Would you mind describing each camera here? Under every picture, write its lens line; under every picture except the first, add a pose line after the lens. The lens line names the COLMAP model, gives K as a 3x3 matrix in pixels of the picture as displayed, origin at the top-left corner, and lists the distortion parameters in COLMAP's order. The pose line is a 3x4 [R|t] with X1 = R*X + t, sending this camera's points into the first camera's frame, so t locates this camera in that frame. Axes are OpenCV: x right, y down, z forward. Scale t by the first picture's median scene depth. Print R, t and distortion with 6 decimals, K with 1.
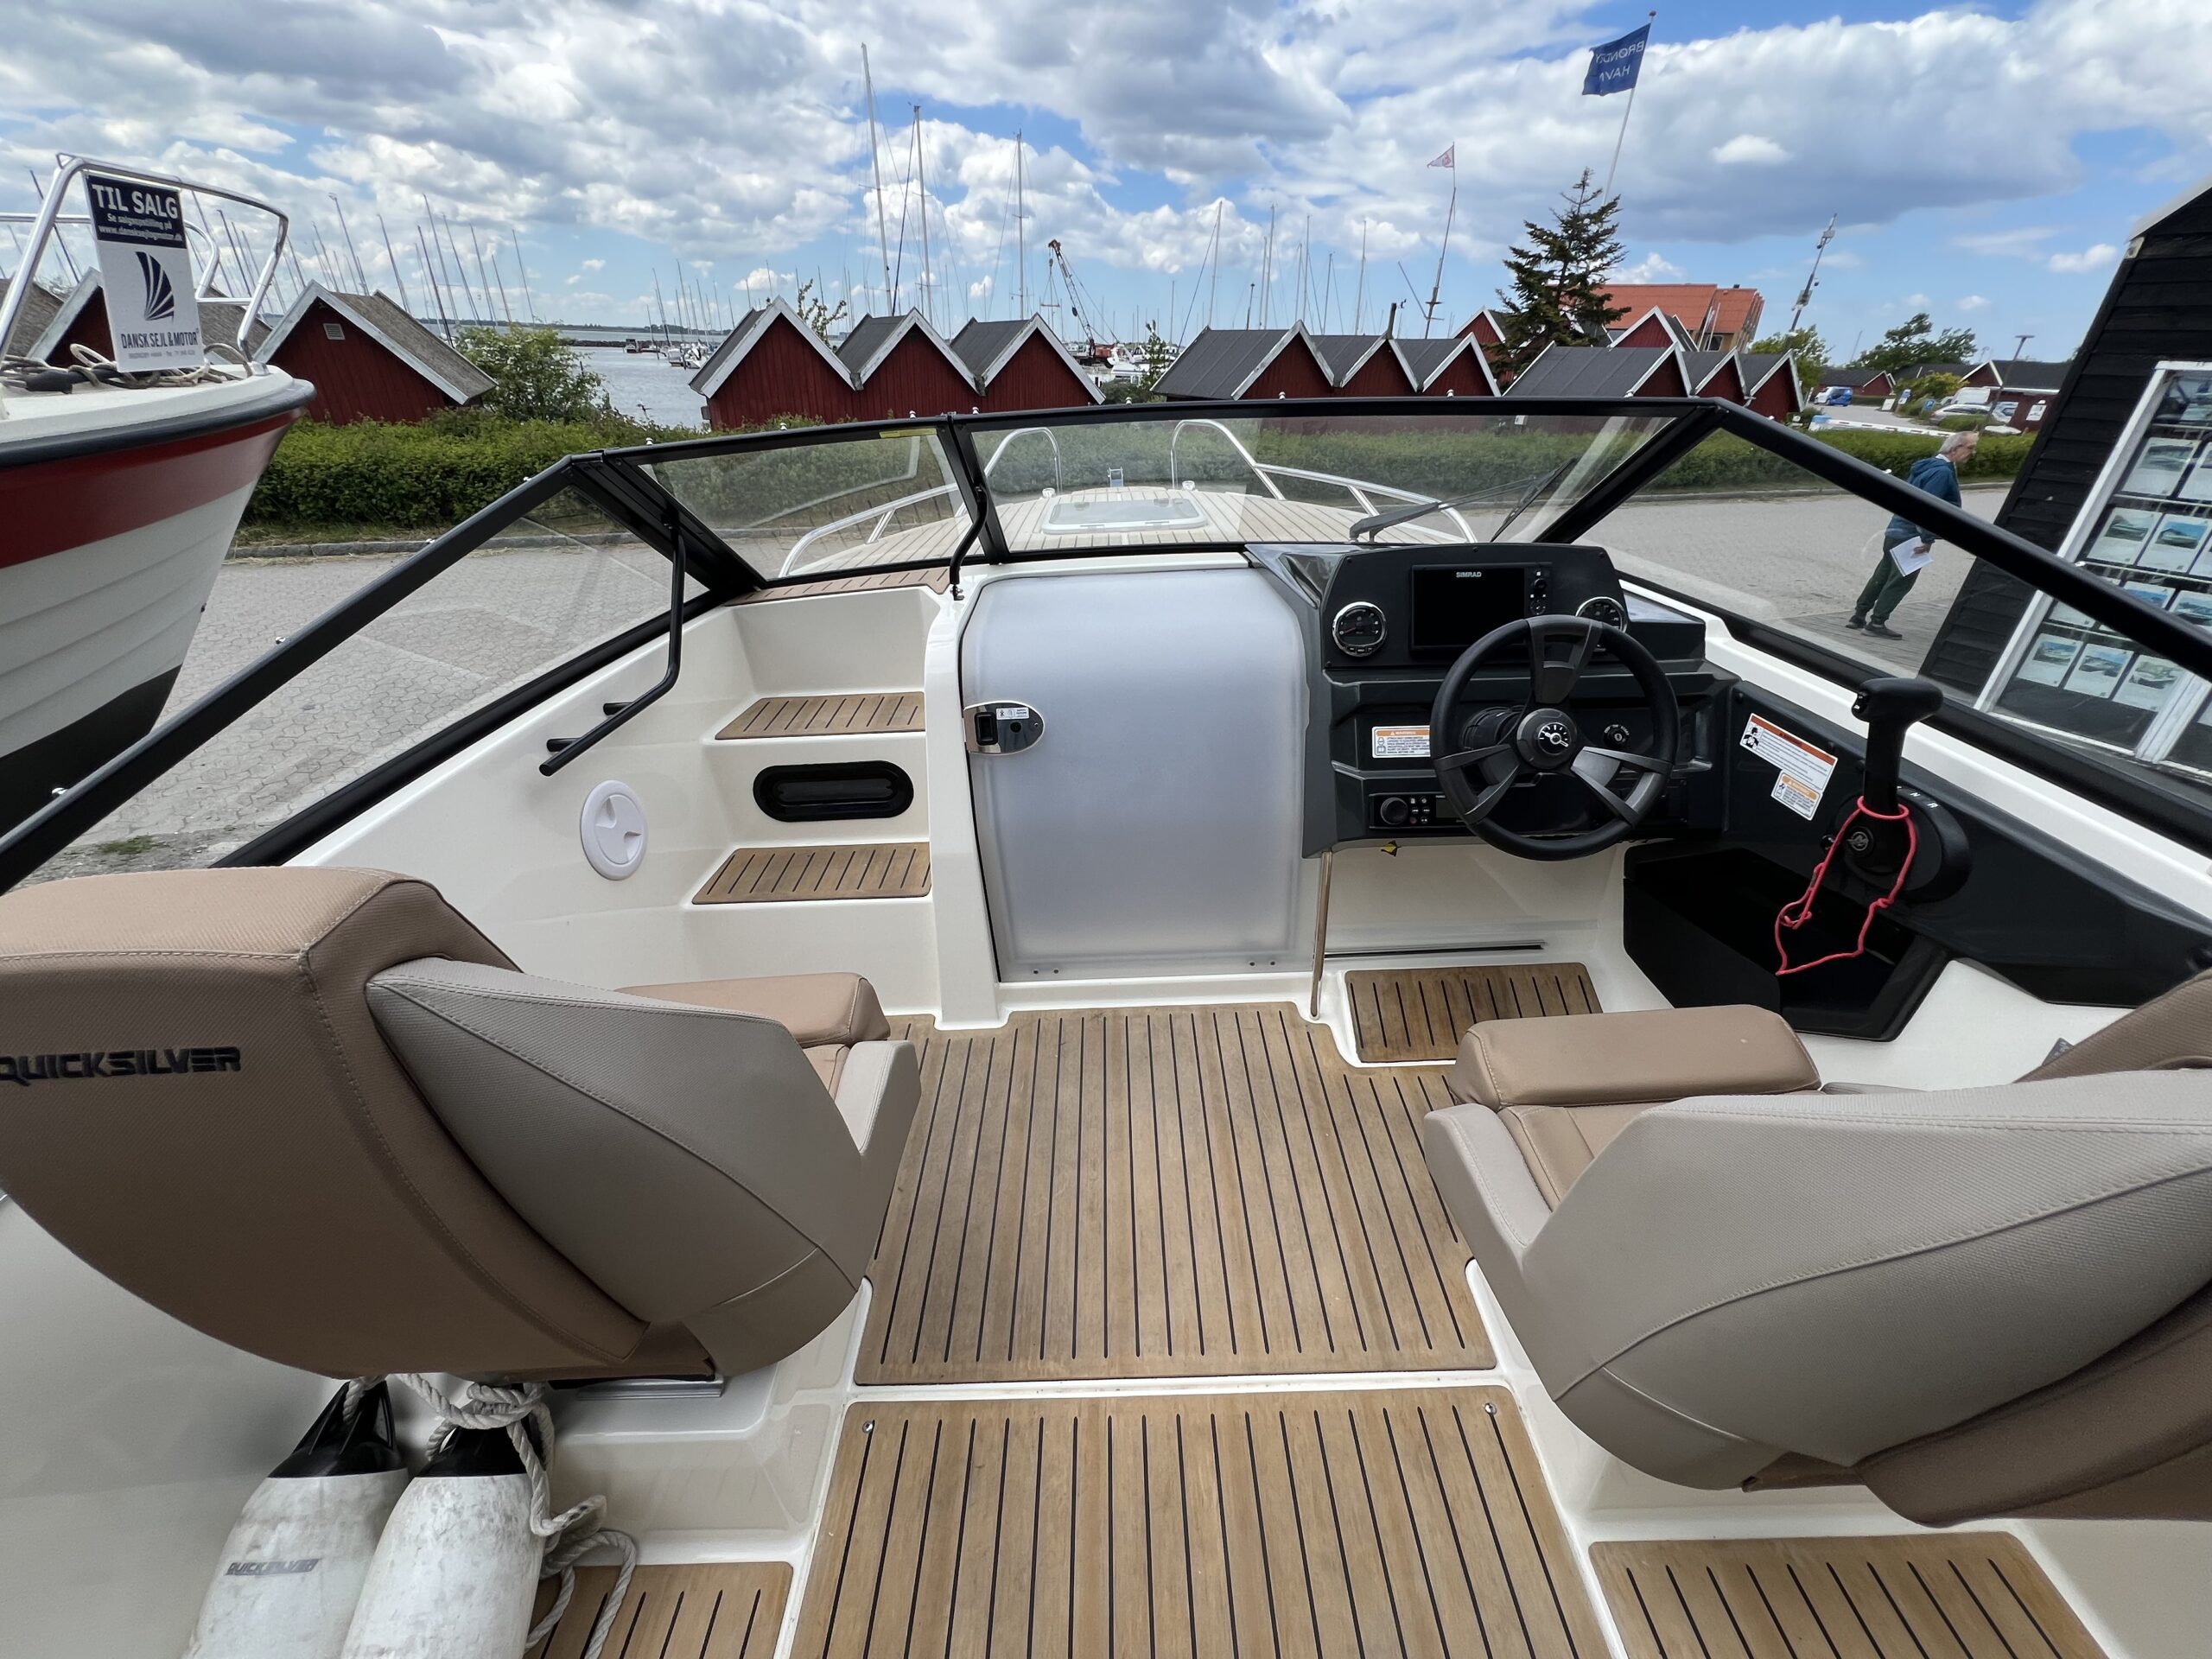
lens RADIAL K [[878.7, 0, 1114.0], [0, 878.7, 825.2], [0, 0, 1]] dist [-0.007439, 0.001374]
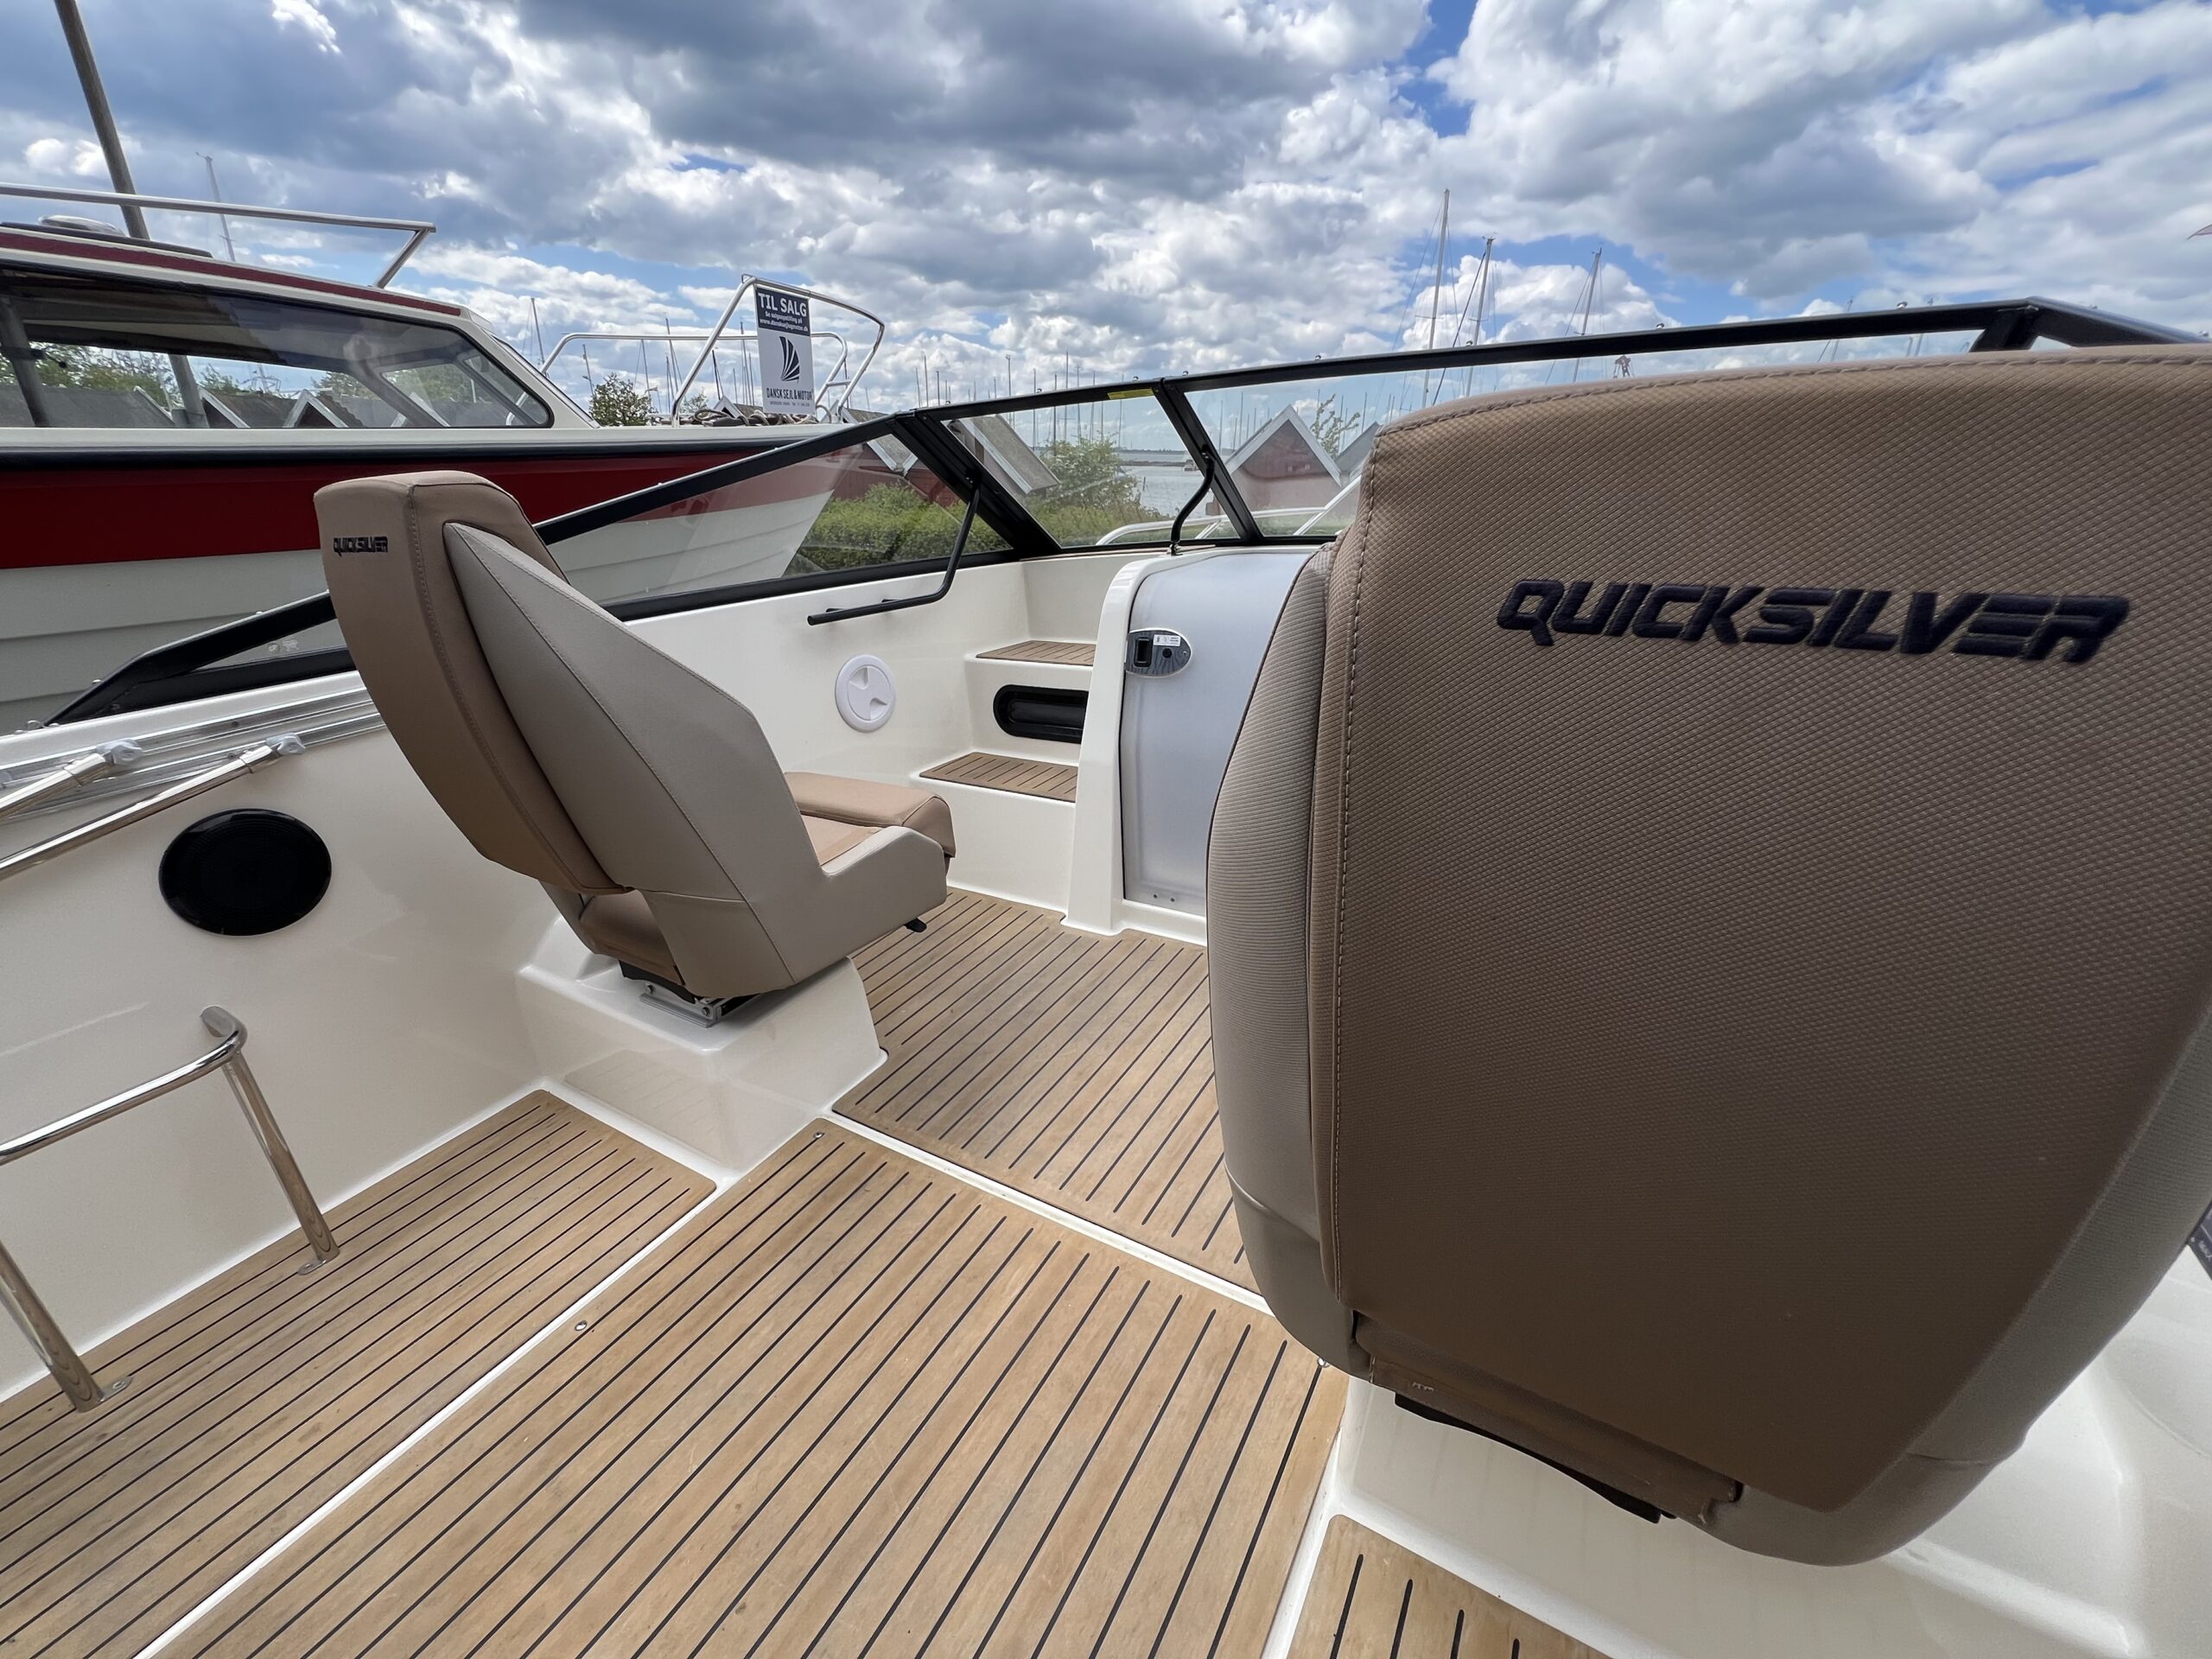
lens RADIAL K [[878.7, 0, 1119.9], [0, 878.7, 822.3], [0, 0, 1]] dist [-0.007439, 0.001374]
pose [[0.864975, 0.184837, -0.466533, 0.364729], [-0.240846, 0.968529, -0.062816, 0.164204], [0.440240, 0.166697, 0.882270, 0.035503]]
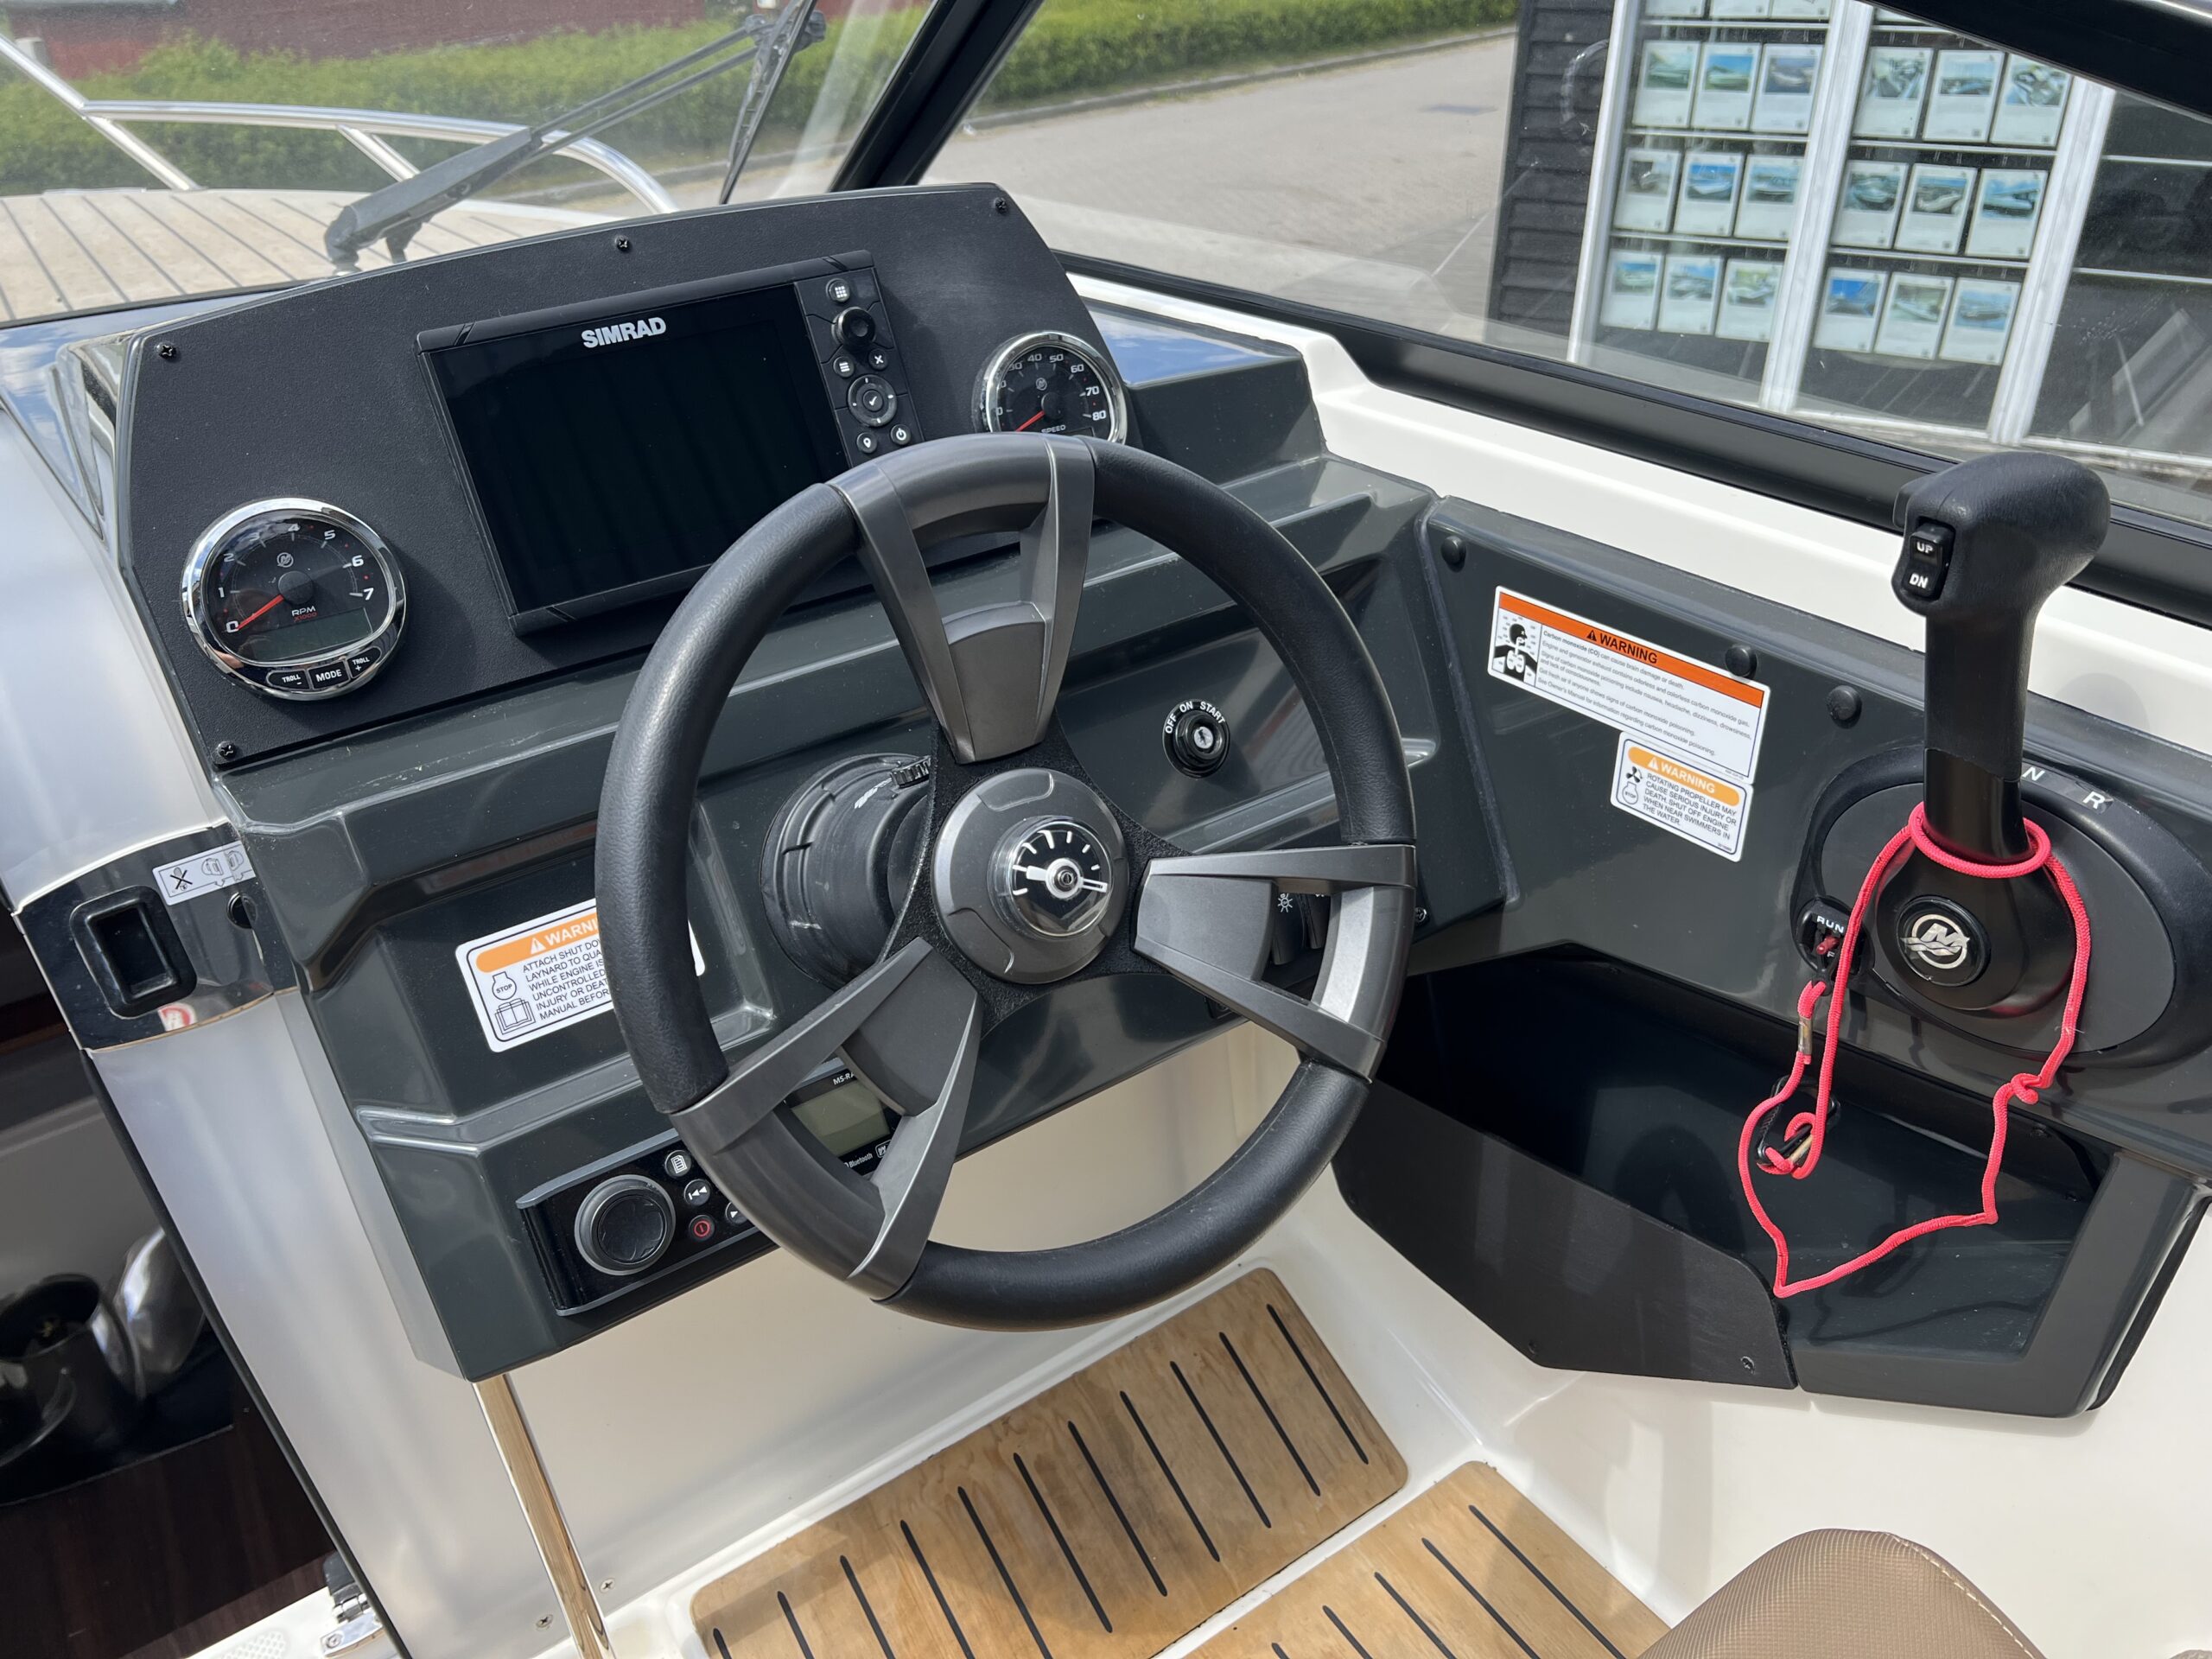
lens RADIAL K [[1612.1, 0, 1099.0], [0, 1612.1, 837.5], [0, 0, 1]] dist [0.014474, -0.009312]
pose [[0.836922, -0.306906, 0.453178, 0.209314], [0.293279, 0.950557, 0.102123, -0.116593], [-0.462113, 0.047439, 0.885551, 0.396463]]
